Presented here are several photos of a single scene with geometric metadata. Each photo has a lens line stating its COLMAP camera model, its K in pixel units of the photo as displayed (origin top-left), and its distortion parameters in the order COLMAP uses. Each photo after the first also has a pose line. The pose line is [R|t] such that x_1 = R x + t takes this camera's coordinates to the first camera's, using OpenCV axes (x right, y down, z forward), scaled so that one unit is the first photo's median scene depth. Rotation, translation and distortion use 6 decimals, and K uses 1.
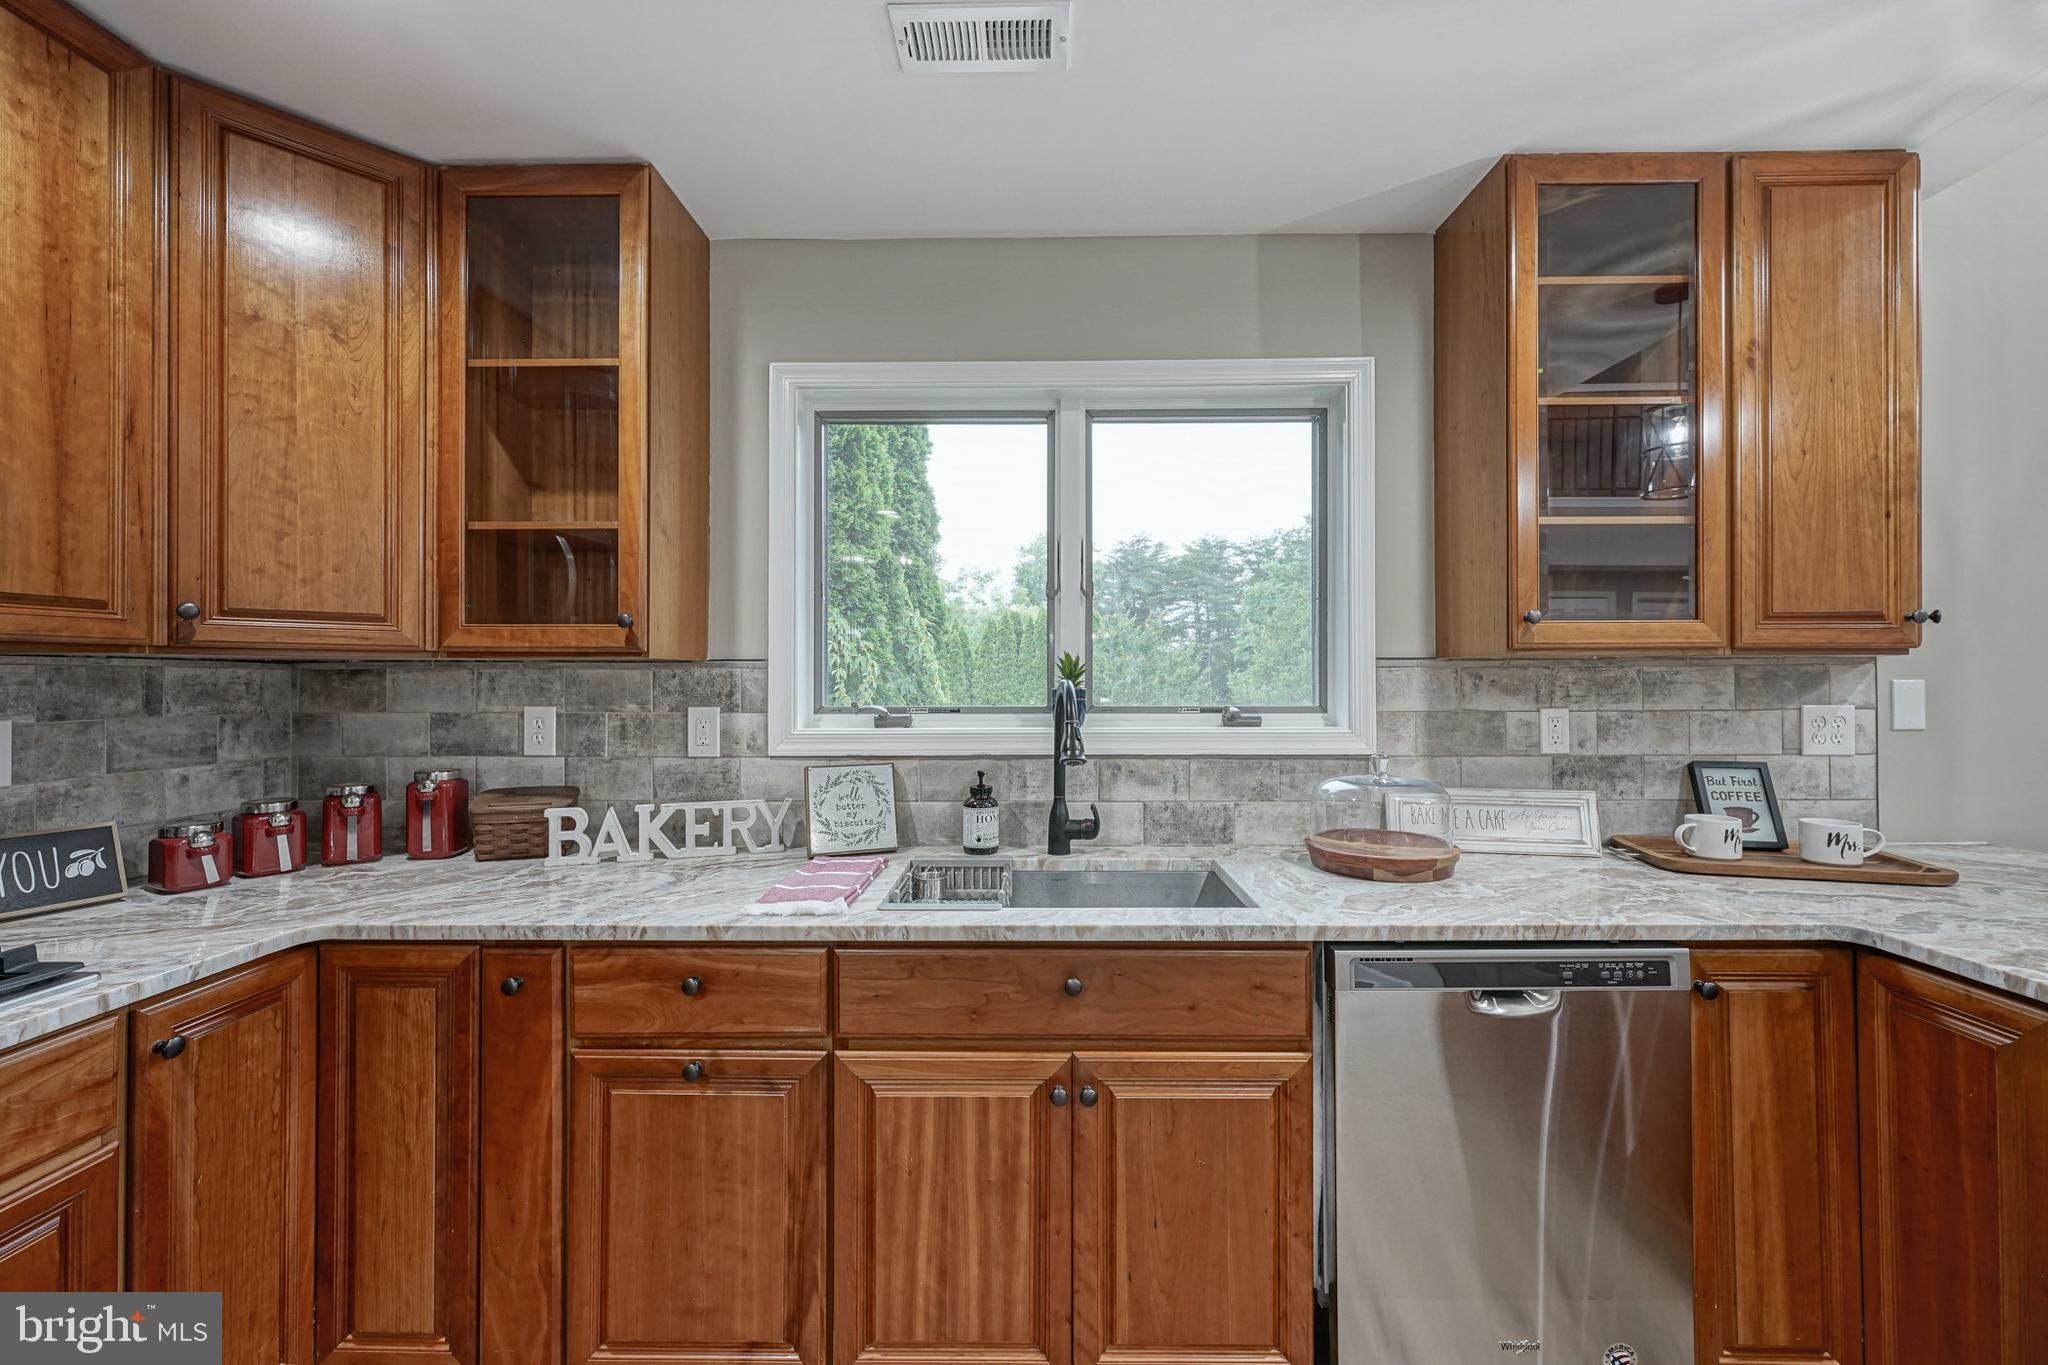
lens RADIAL K [[815.0, 0, 1027.6], [0, 815.0, 672.1], [0, 0, 1]] dist [-0.002338, 0.001580]
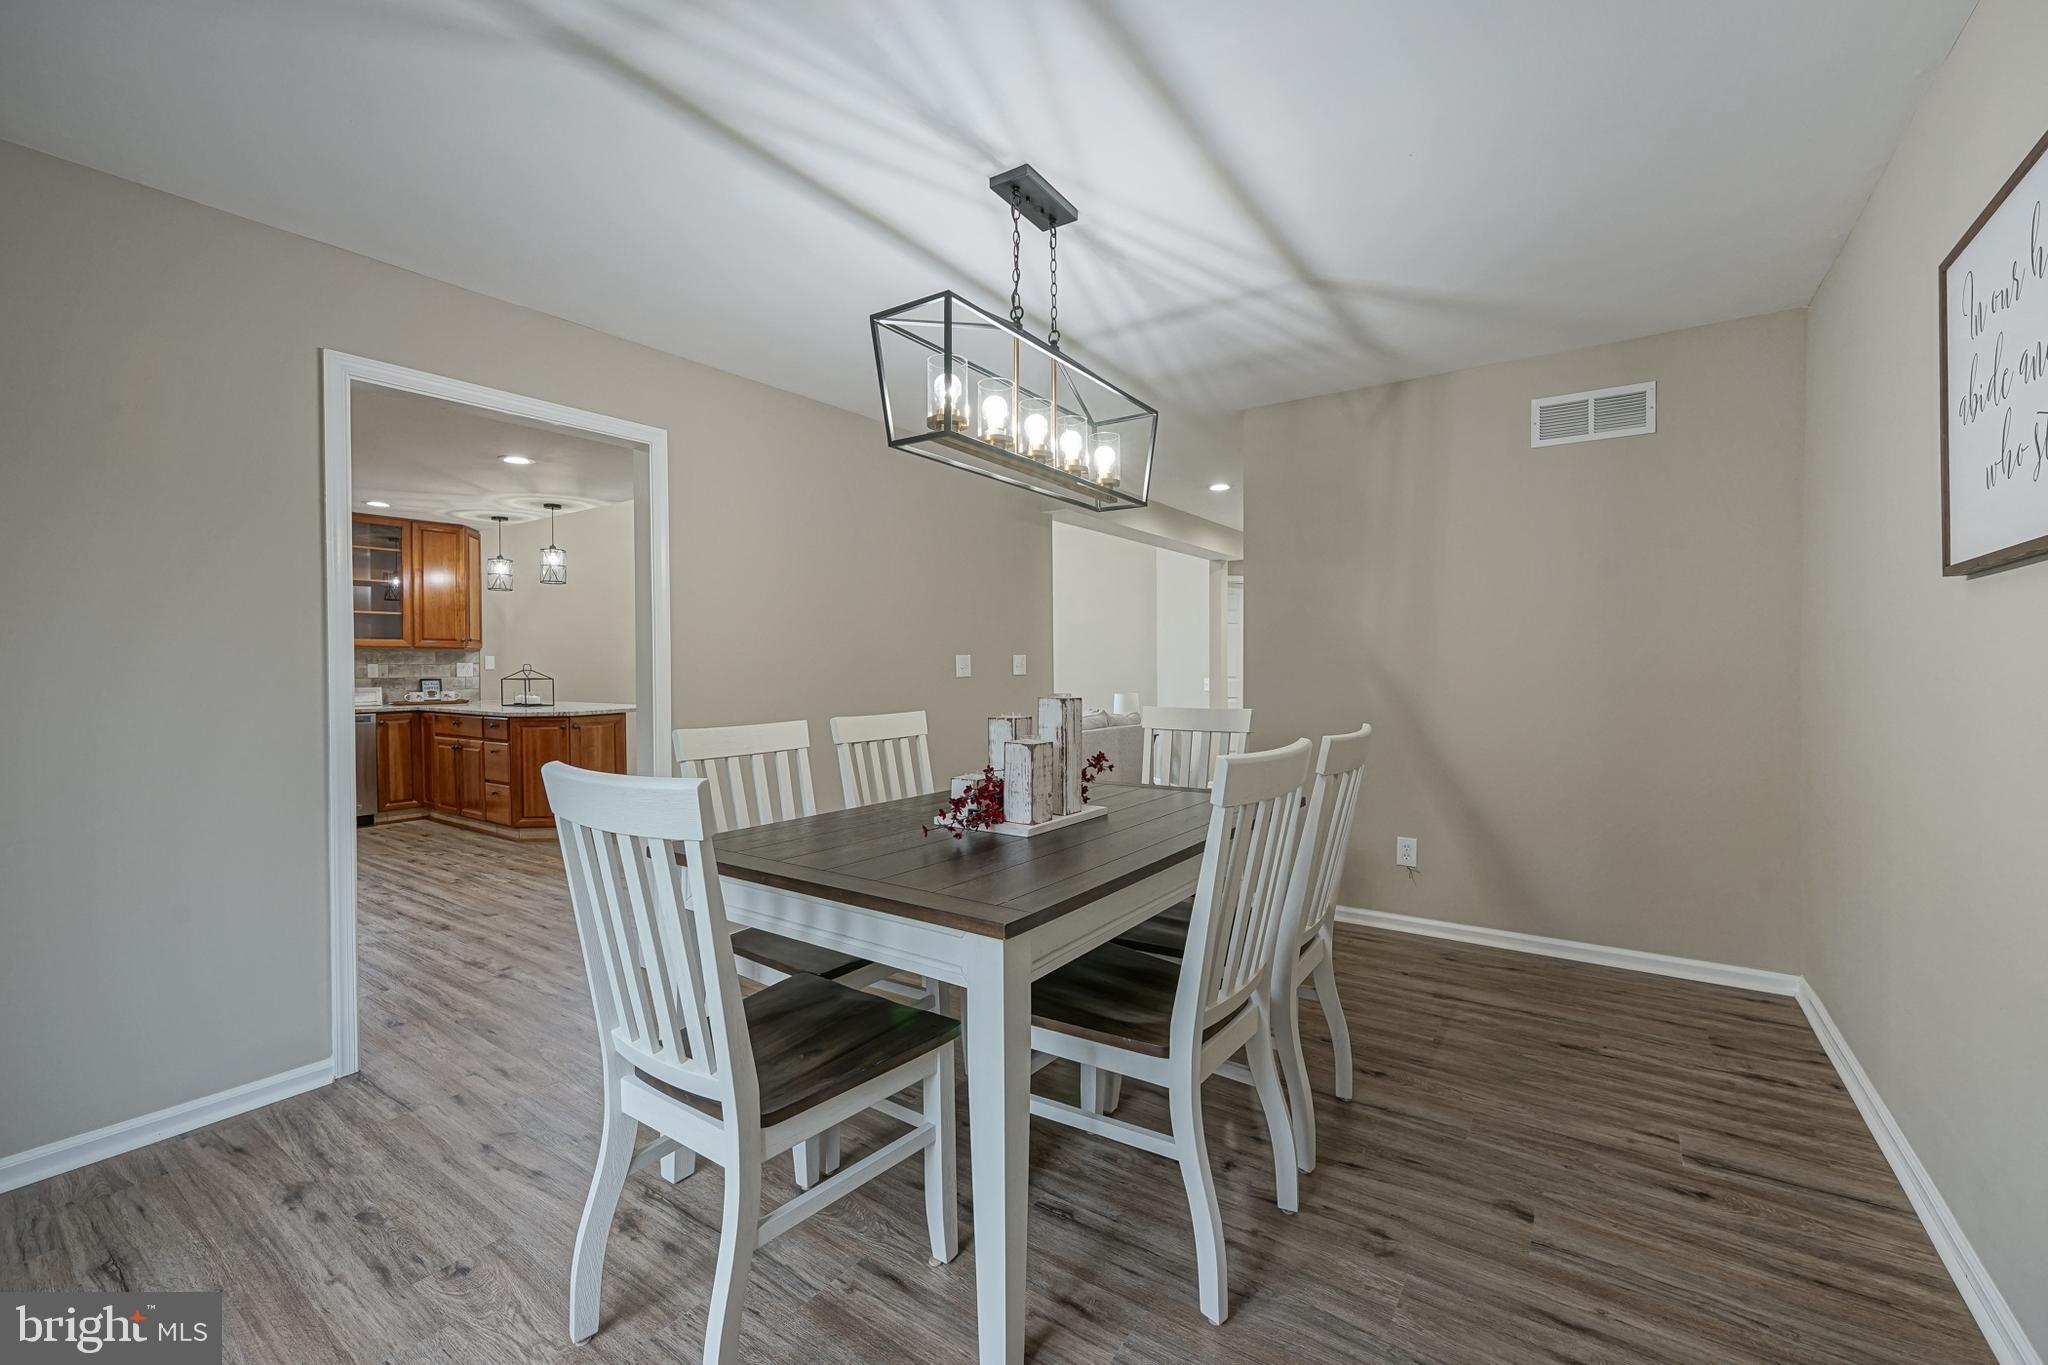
lens RADIAL K [[815.0, 0, 1019.1], [0, 815.0, 673.4], [0, 0, 1]] dist [-0.002338, 0.001580]
pose [[0.549612, -0.012357, 0.835328, -0.791993], [-0.000281, 0.999888, 0.014976, 0.036996], [-0.835420, -0.008466, 0.549547, -3.530727]]
